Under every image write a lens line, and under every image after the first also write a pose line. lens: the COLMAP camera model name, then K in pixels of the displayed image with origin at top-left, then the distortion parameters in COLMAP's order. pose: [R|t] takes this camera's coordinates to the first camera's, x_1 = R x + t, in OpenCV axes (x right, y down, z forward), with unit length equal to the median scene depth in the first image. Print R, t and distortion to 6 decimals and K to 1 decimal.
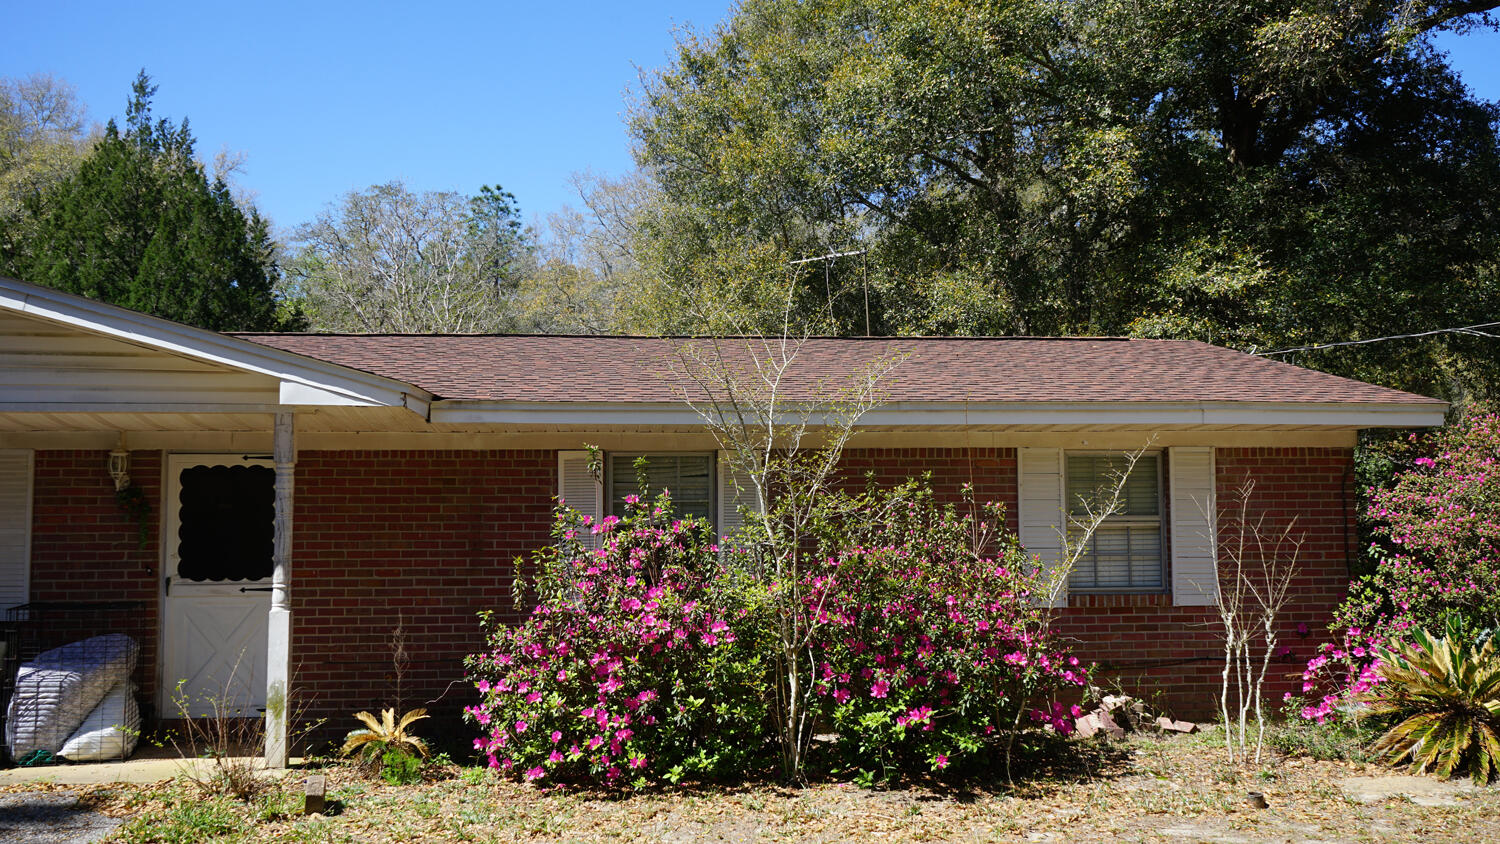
lens RADIAL K [[1392.8, 0, 760.6], [0, 1392.8, 419.7], [0, 0, 1]] dist [0.011436, 0.000000]
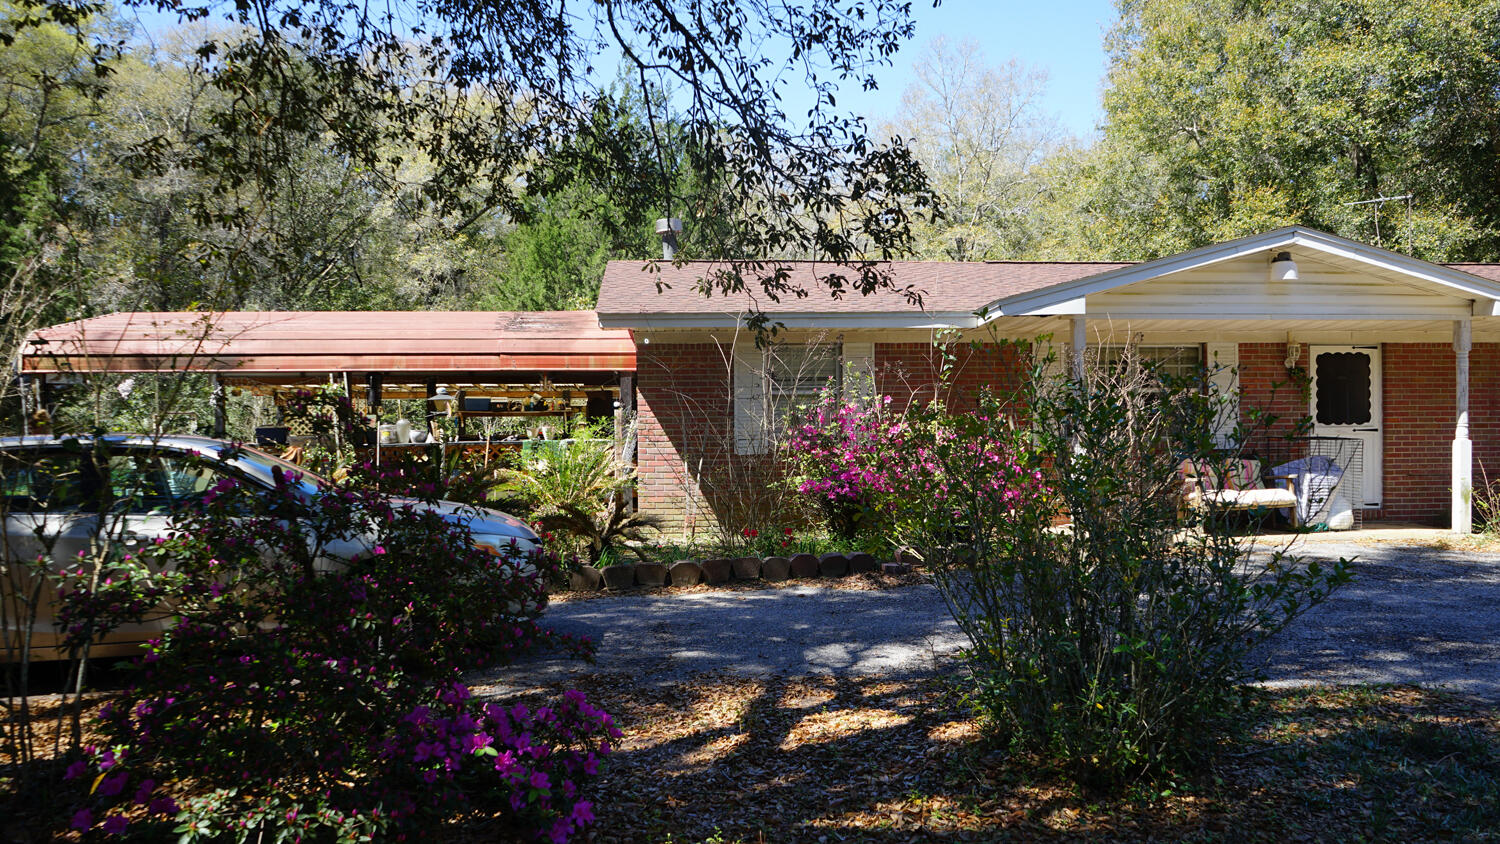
lens RADIAL K [[1197.0, 0, 743.1], [0, 1197.0, 419.7], [0, 0, 1]] dist [-0.003991, 0.007876]
pose [[0.999985, -0.000847, -0.005457, -1.058039], [0.001305, 0.996419, 0.084547, -0.006962], [0.005366, -0.084552, 0.996405, -0.367412]]
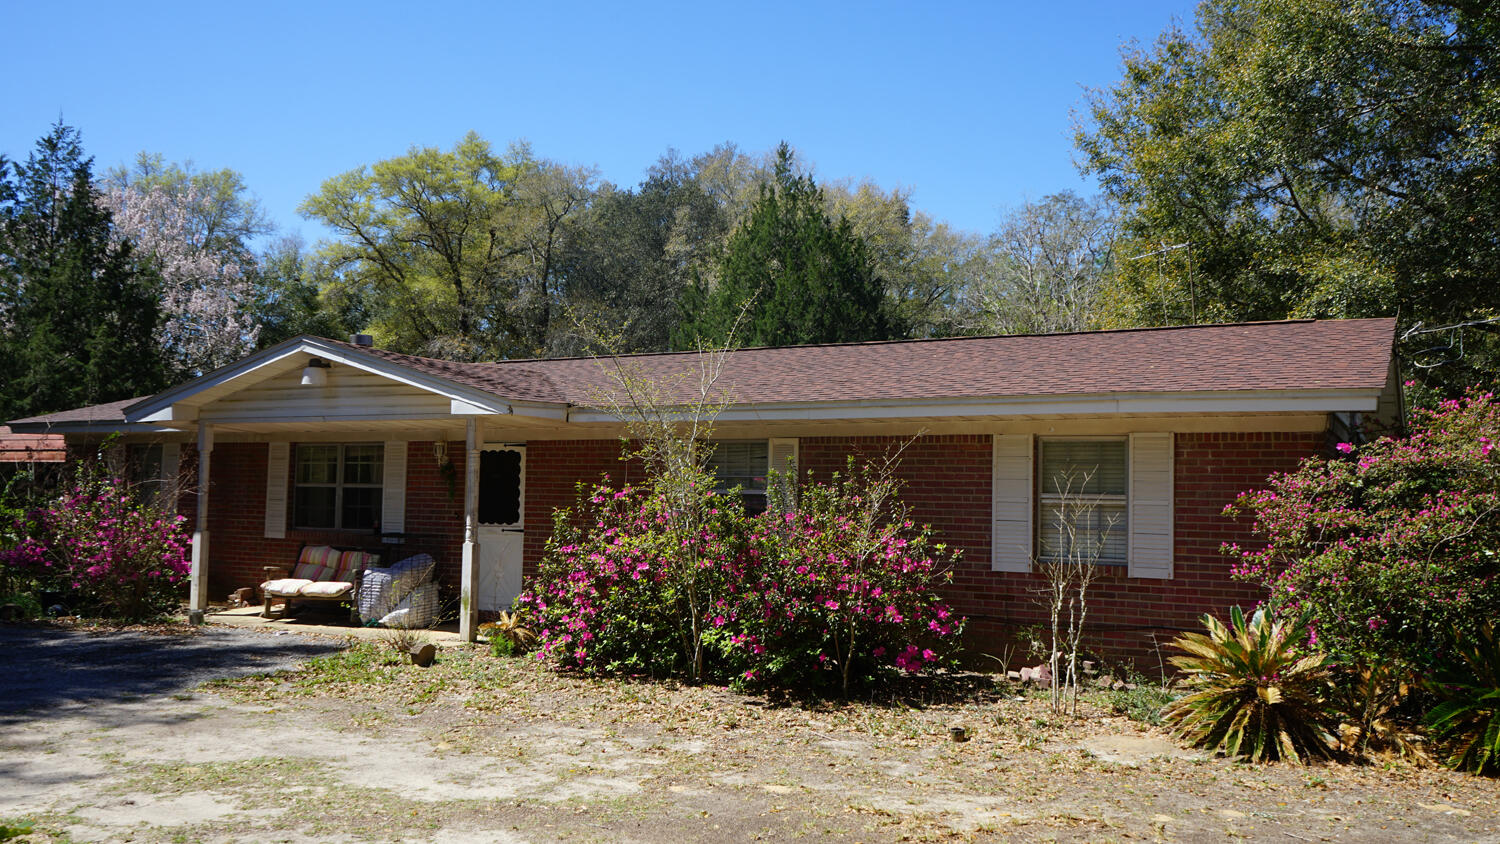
lens RADIAL K [[1261.2, 0, 745.9], [0, 1261.2, 423.8], [0, 0, 1]] dist [0.021583, 0.002662]
pose [[0.811594, -0.012158, -0.584095, 0.669316], [0.026268, 0.999532, 0.015694, -0.011738], [0.583630, -0.028080, 0.811534, 0.017883]]
